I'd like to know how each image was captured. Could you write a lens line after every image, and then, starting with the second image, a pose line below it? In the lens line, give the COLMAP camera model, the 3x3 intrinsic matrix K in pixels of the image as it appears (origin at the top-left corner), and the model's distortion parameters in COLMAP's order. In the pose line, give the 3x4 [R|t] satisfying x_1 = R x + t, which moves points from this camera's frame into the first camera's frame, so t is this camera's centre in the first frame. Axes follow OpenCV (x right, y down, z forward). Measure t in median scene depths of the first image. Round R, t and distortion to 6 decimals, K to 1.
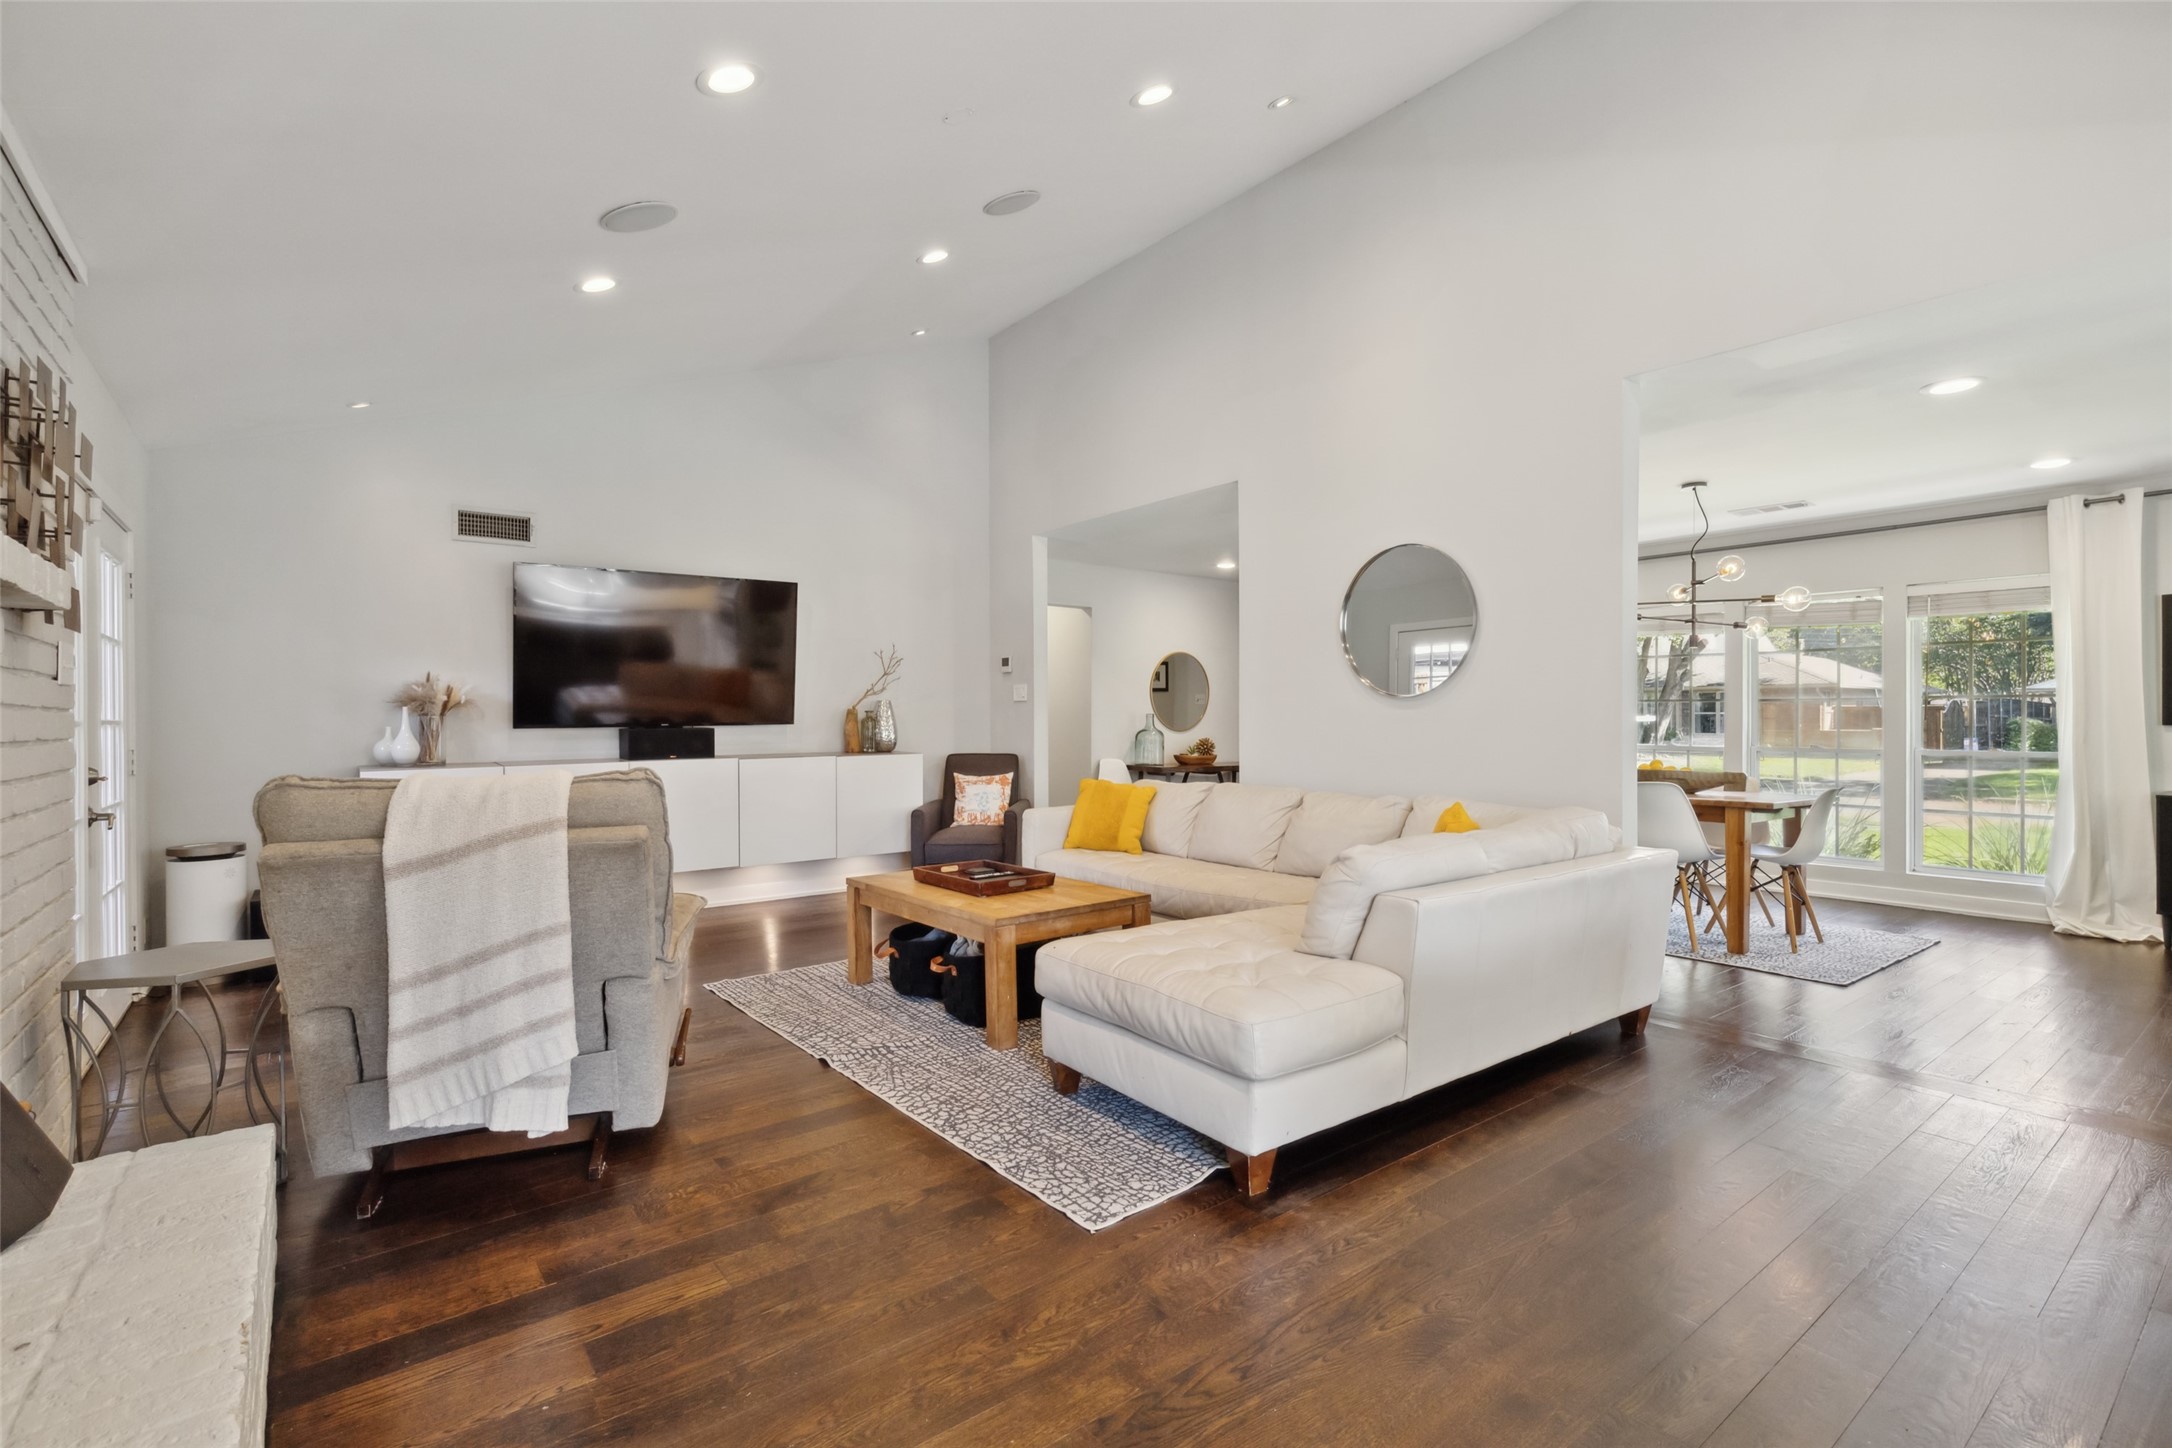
lens RADIAL K [[1000.8, 0, 1090.2], [0, 1000.8, 727.8], [0, 0, 1]] dist [-0.000058, -0.000189]
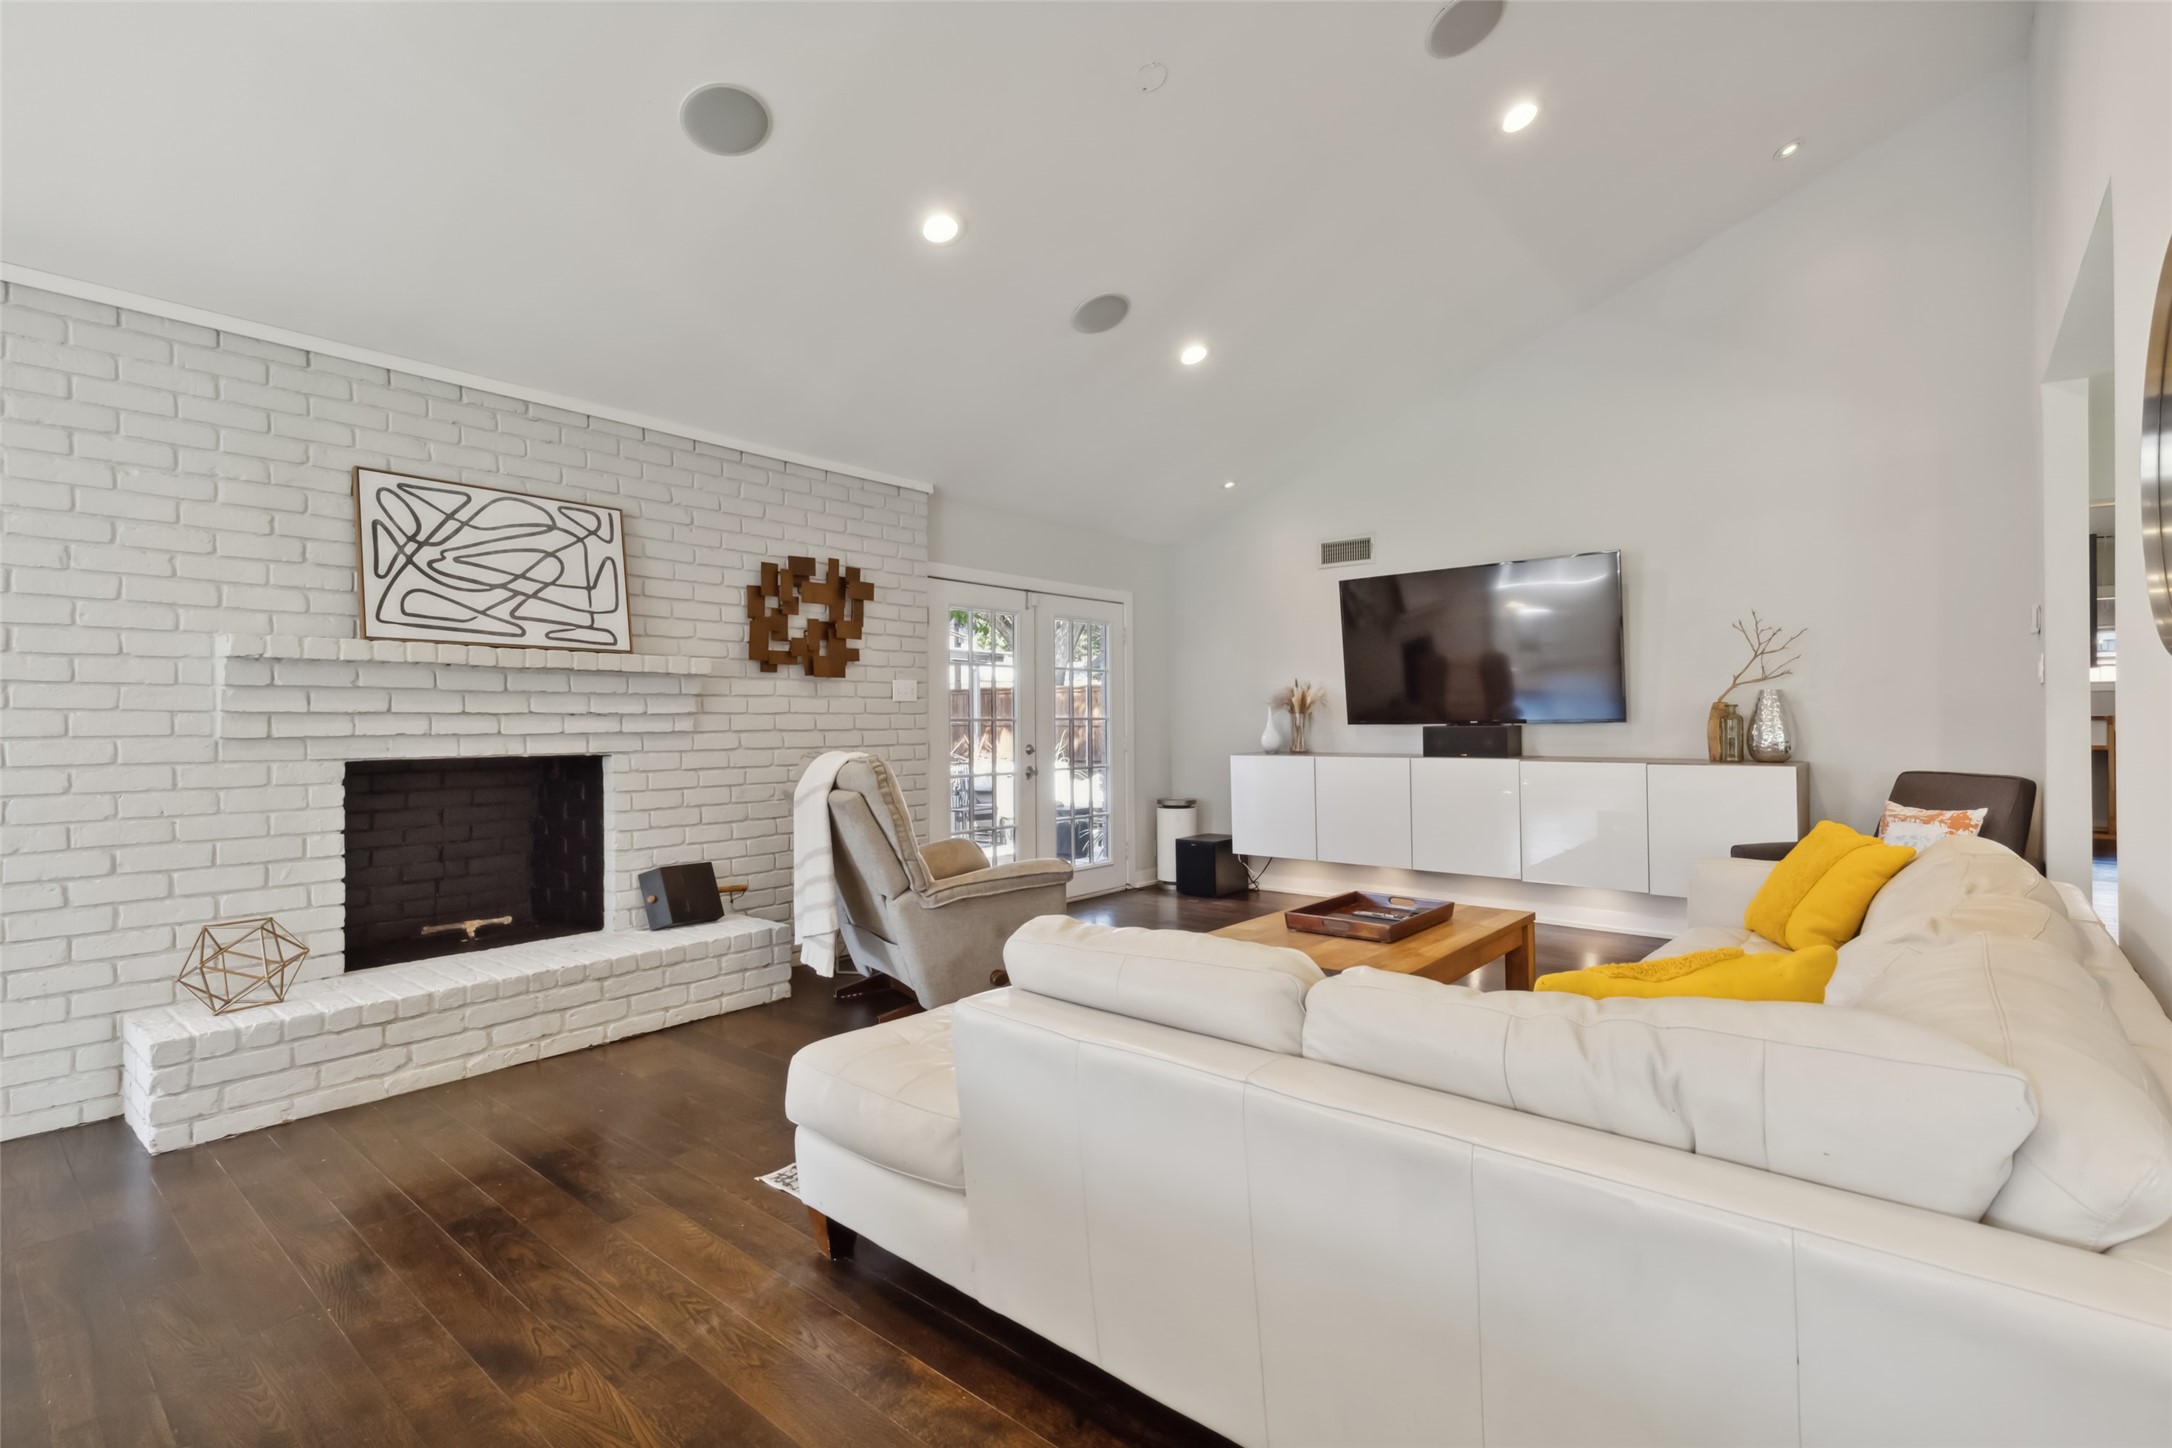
lens RADIAL K [[1000.8, 0, 1091.2], [0, 1000.8, 714.7], [0, 0, 1]] dist [-0.000058, -0.000189]
pose [[0.210535, 0.000580, -0.977586, 0.495408], [-0.007554, 0.999971, -0.001033, -0.007217], [0.977557, 0.007602, 0.210533, 0.473652]]
